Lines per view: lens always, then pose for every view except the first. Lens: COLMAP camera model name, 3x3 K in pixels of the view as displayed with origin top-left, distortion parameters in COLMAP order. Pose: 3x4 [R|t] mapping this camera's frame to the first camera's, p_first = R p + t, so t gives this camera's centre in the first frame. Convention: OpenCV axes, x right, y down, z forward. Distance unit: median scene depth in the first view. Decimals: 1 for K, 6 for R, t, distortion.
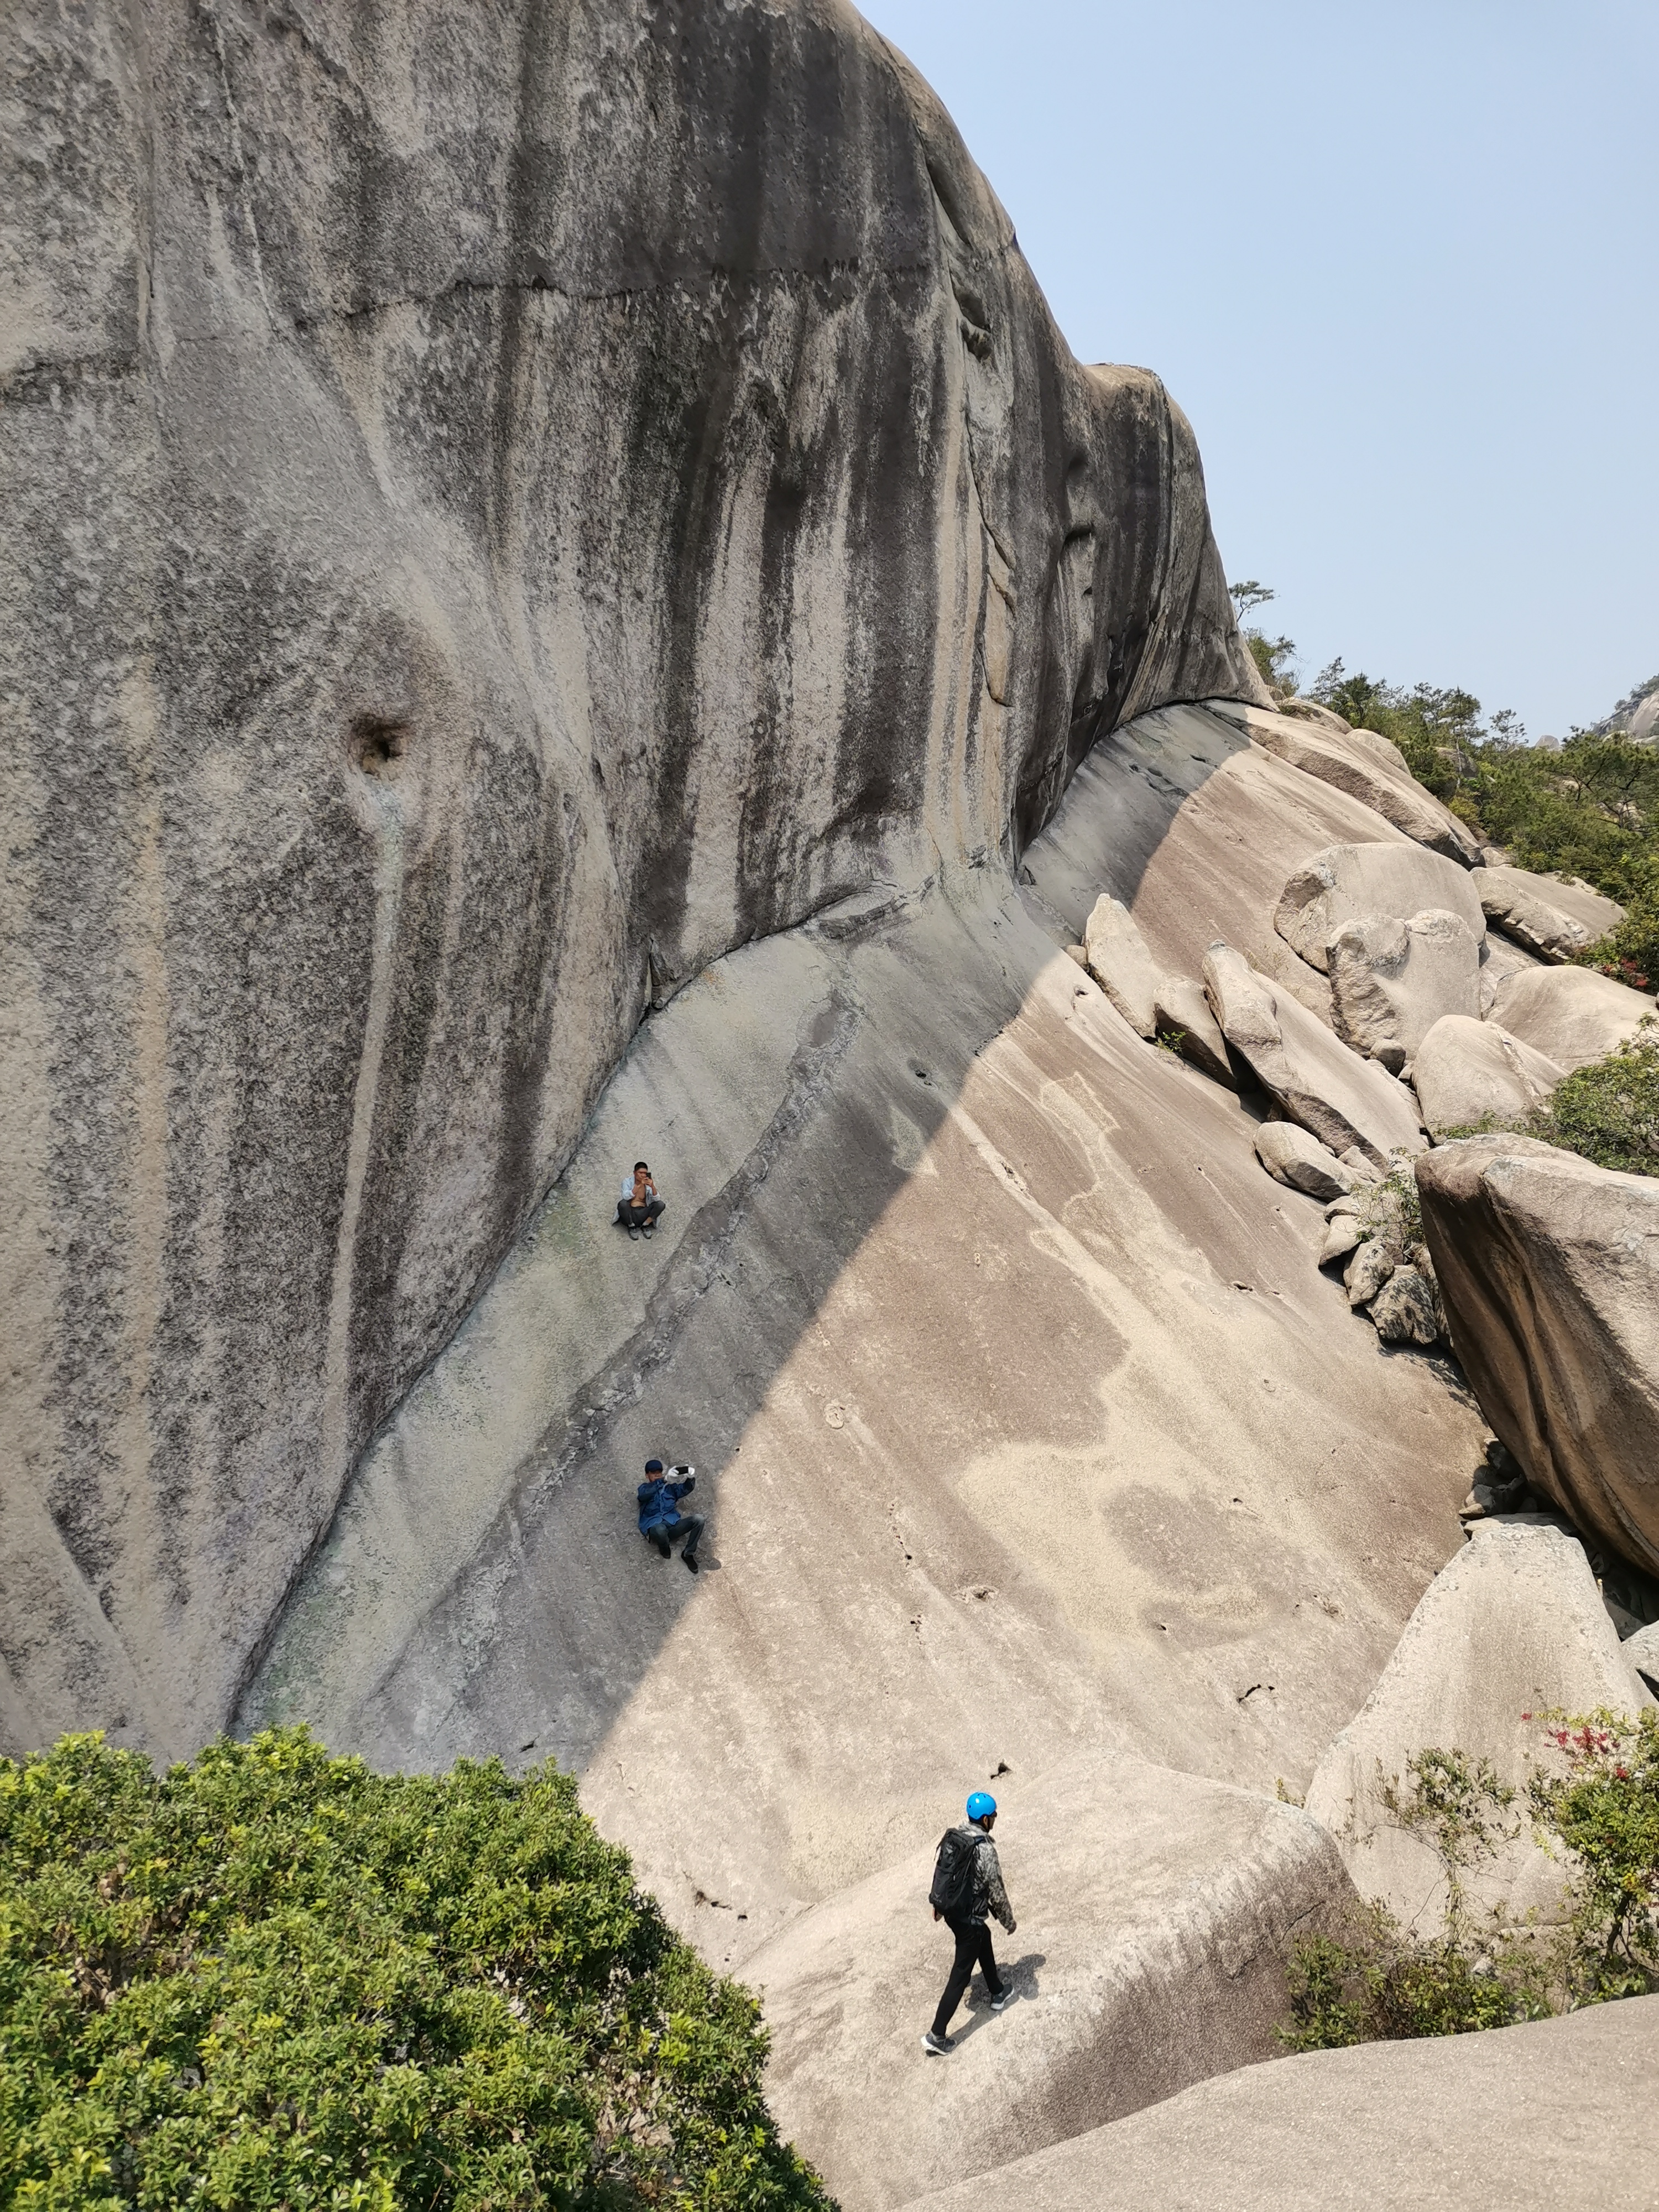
lens RADIAL K [[1677.7, 0, 832.8], [0, 1677.7, 1095.5], [0, 0, 1]] dist [0.107471, -0.138432]
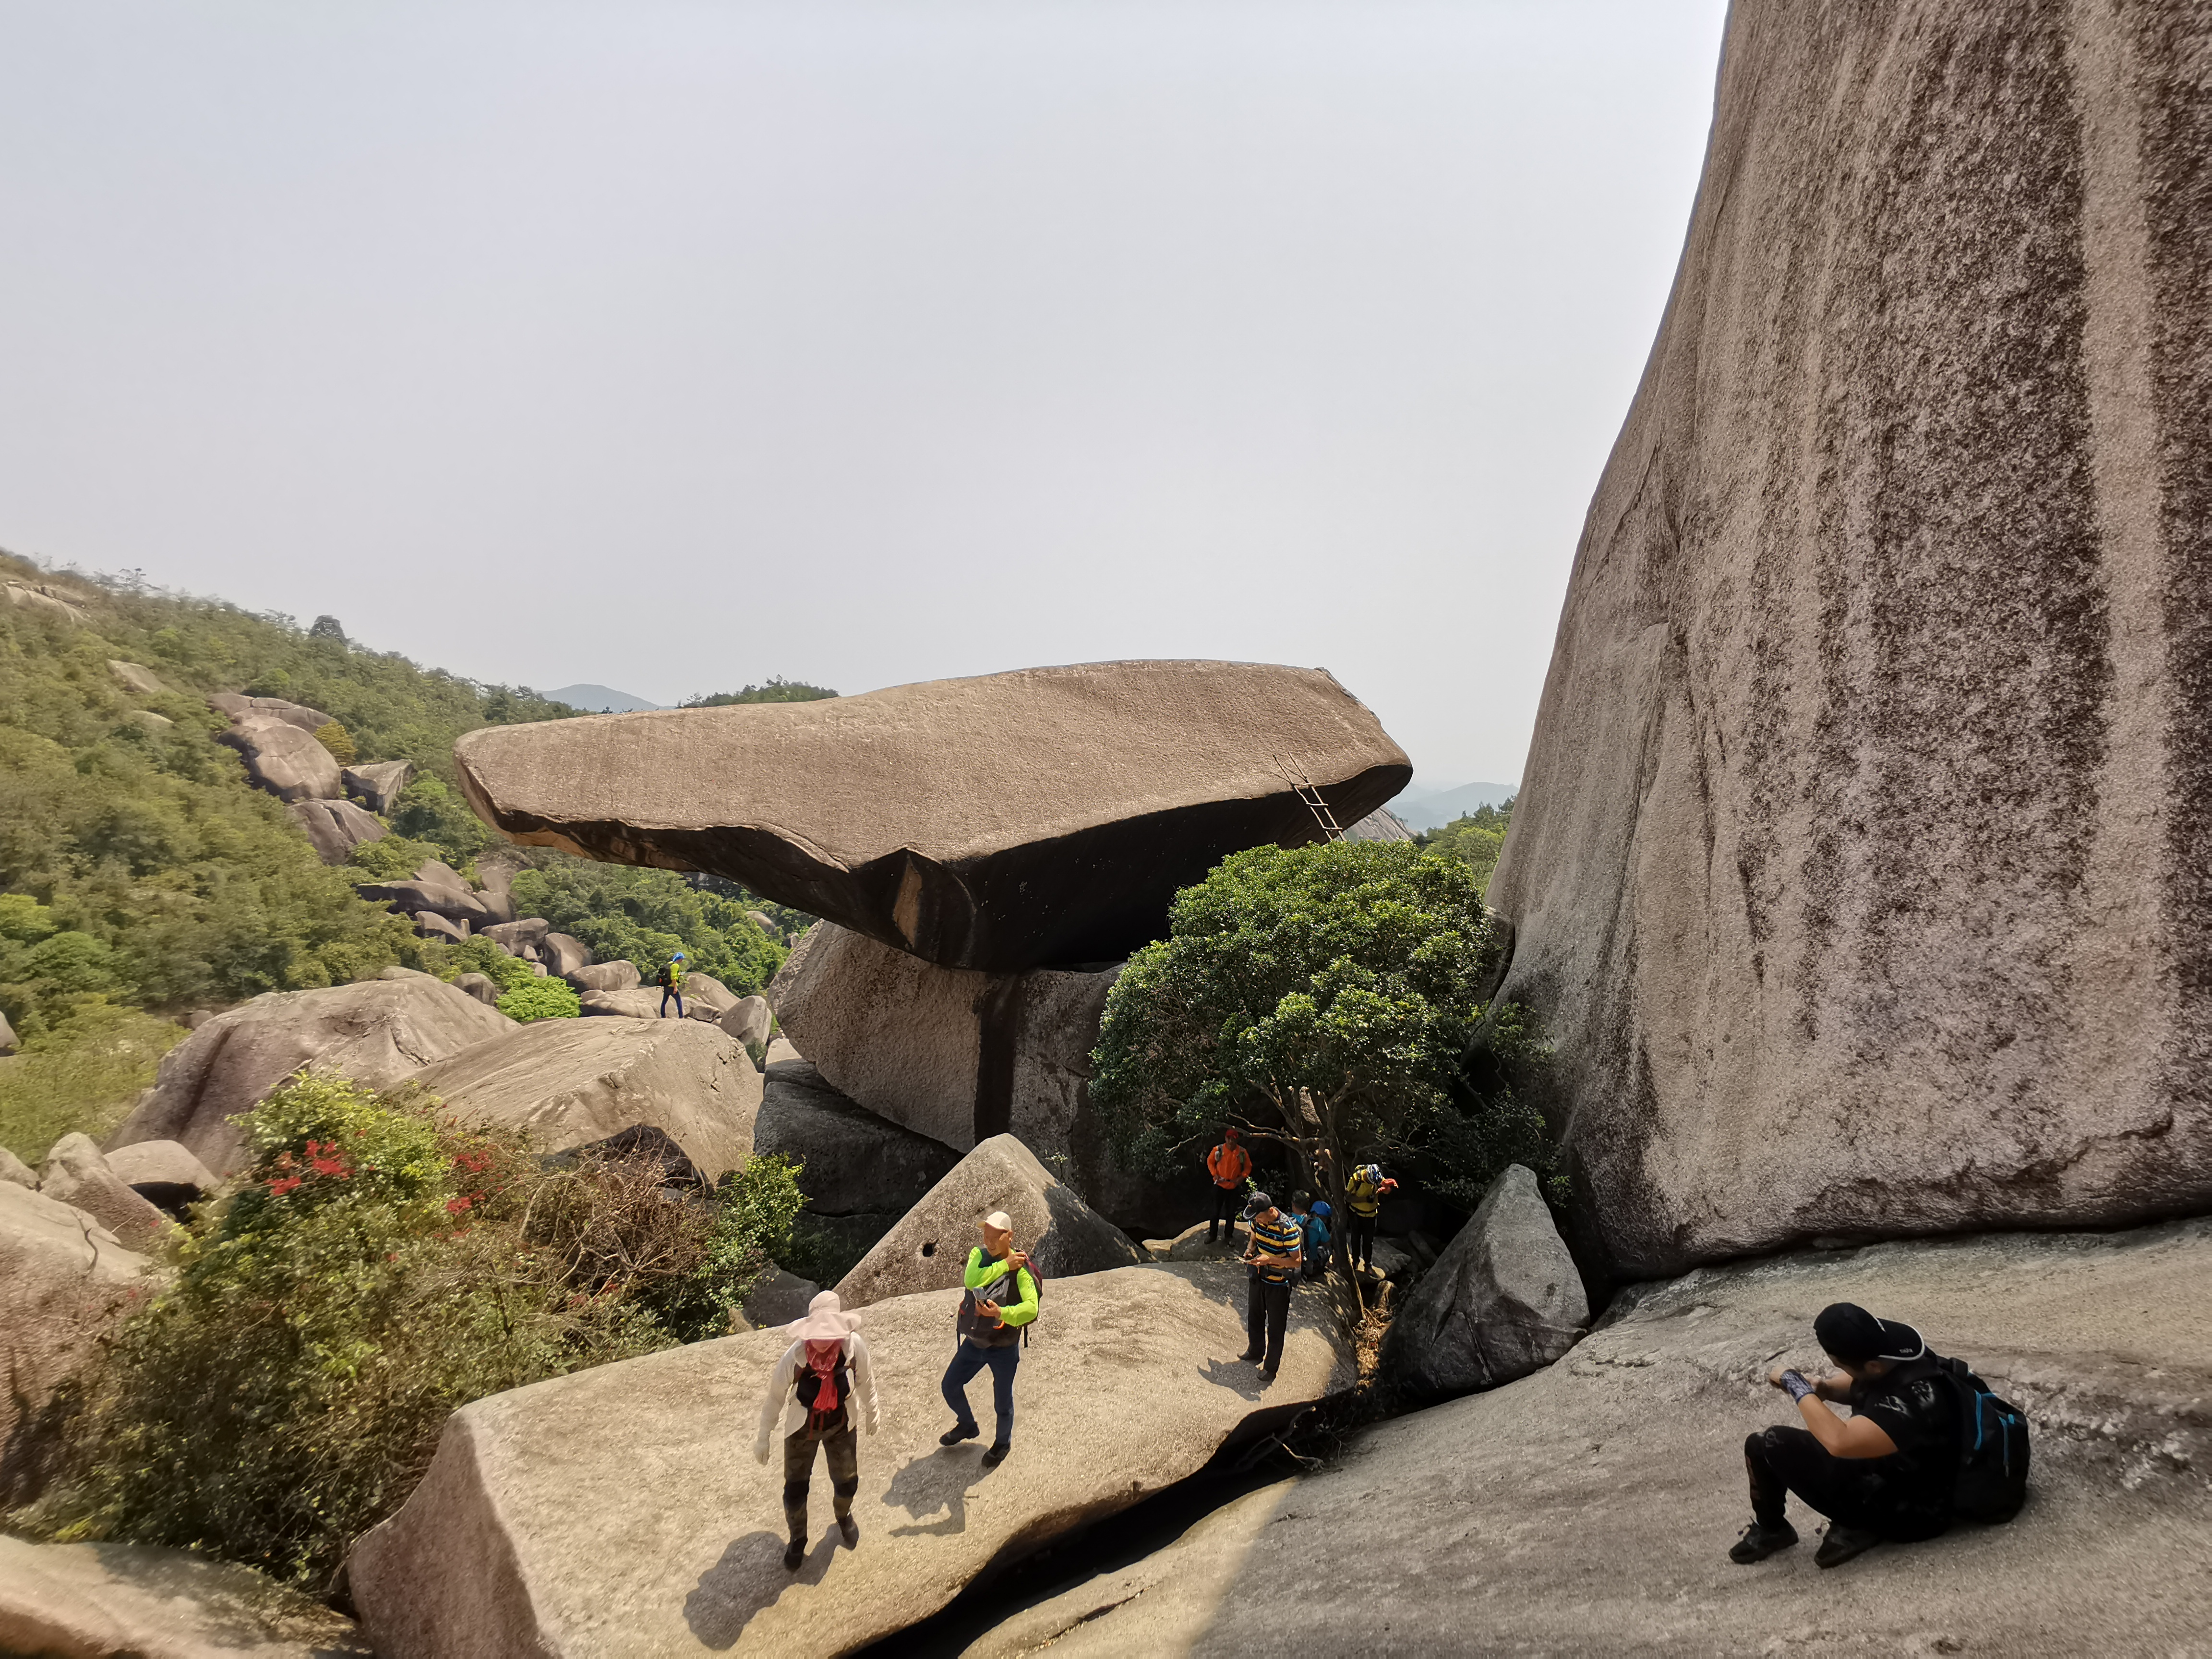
lens RADIAL K [[1091.2, 0, 1111.7], [0, 1091.2, 822.2], [0, 0, 1]] dist [-0.010619, 0.000225]
pose [[-0.999060, -0.011496, -0.041786, 0.022374], [-0.015315, 0.995617, 0.092260, 0.124973], [0.040543, 0.092814, -0.994858, 1.457455]]
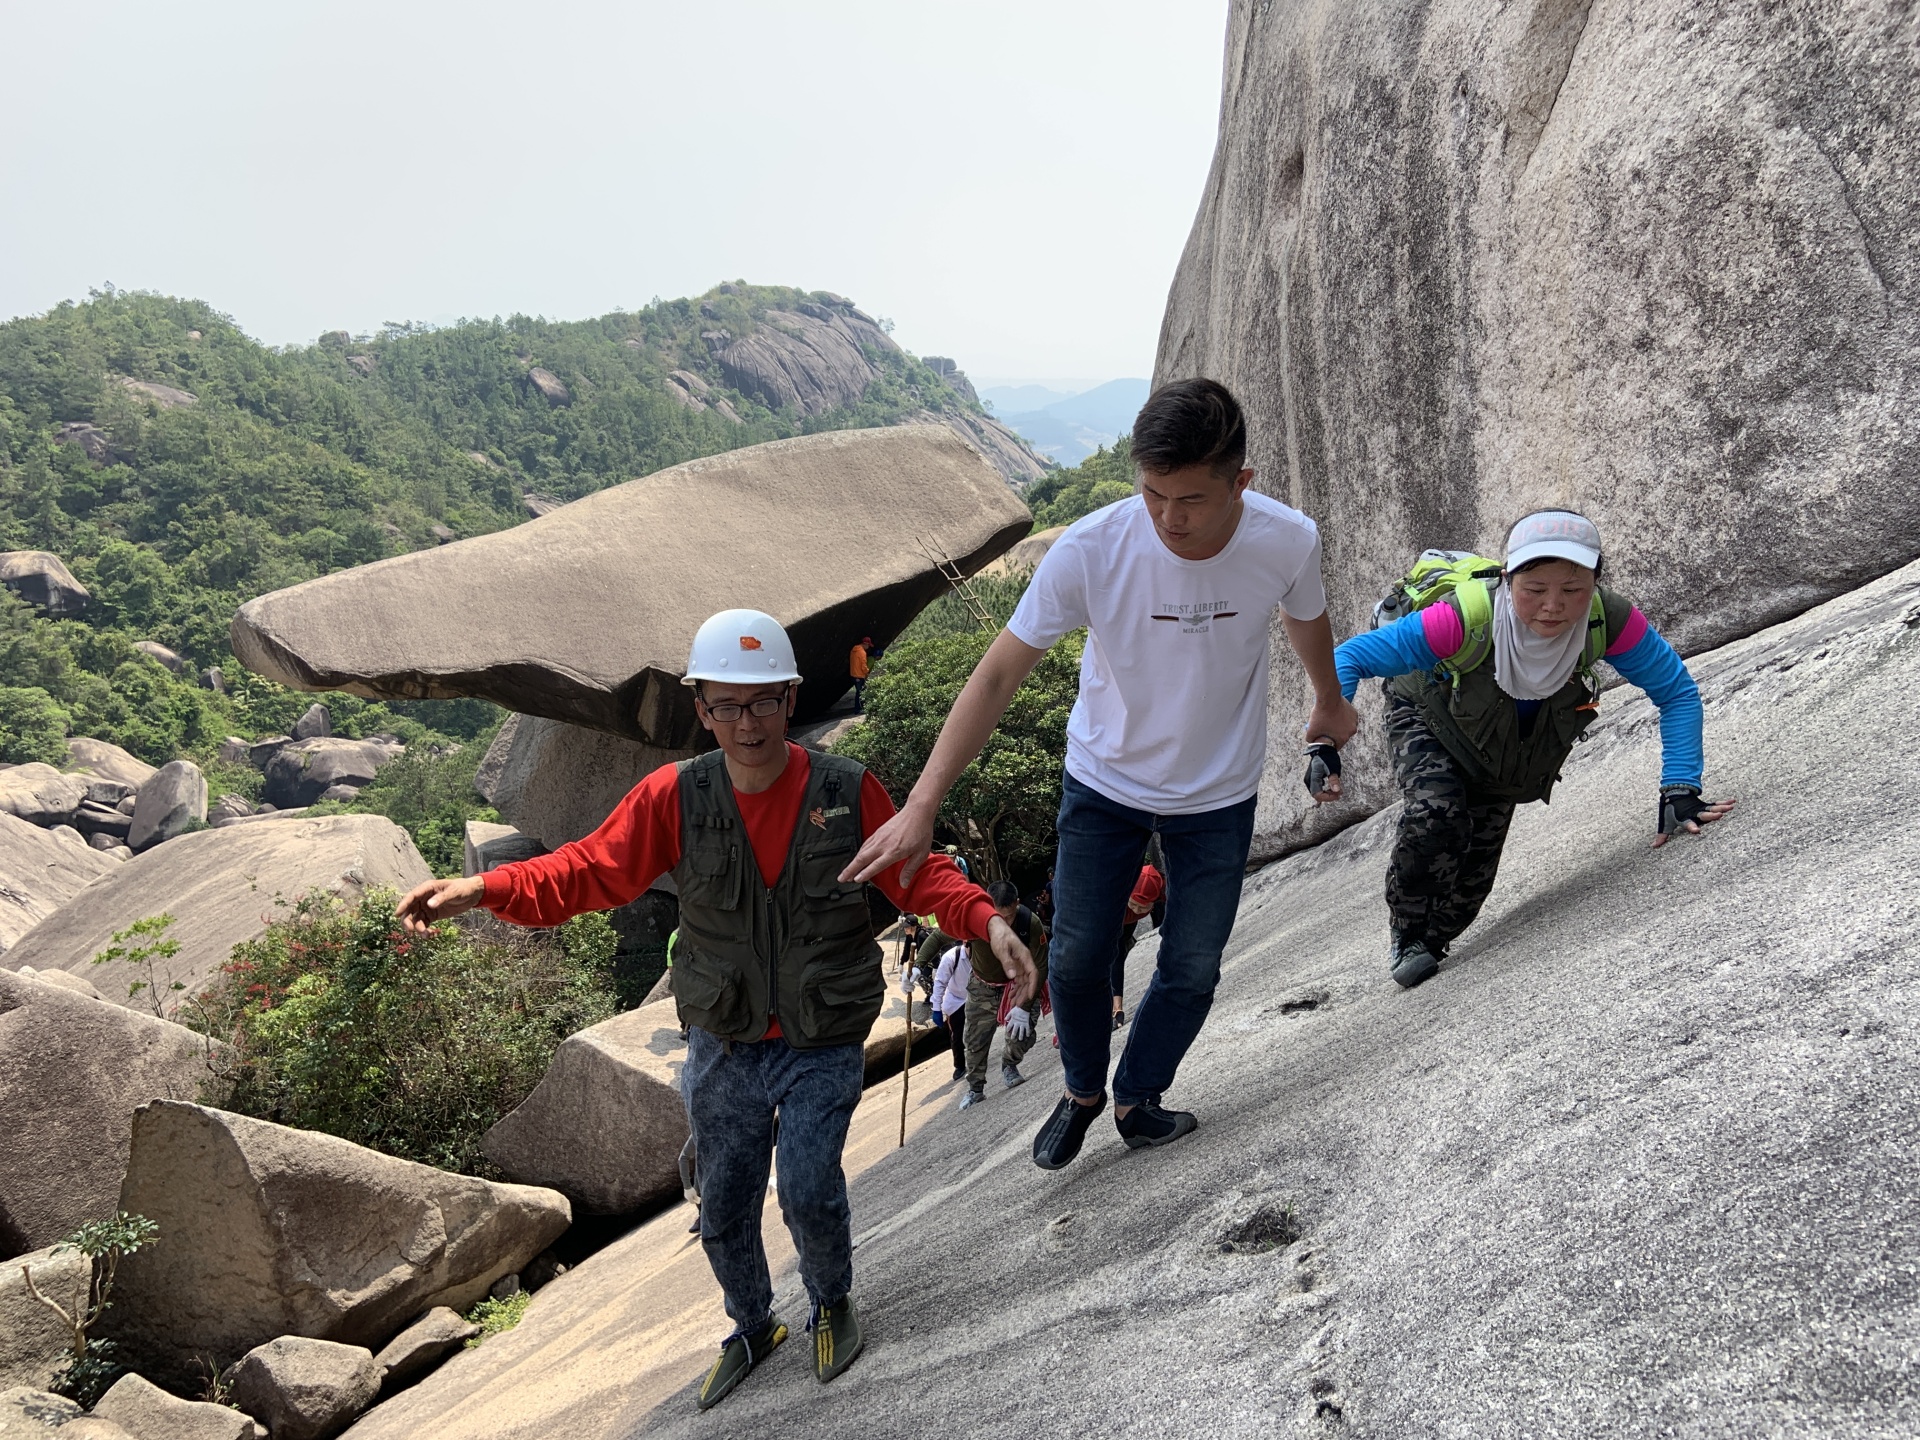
lens RADIAL K [[1456.3, 0, 958.9], [0, 1456.3, 710.8], [0, 0, 1]] dist [0.107471, -0.138432]
pose [[-0.965877, 0.096110, -0.240507, 0.239446], [0.030150, 0.964010, 0.264150, -0.149821], [0.257239, 0.247885, -0.934013, 2.162269]]
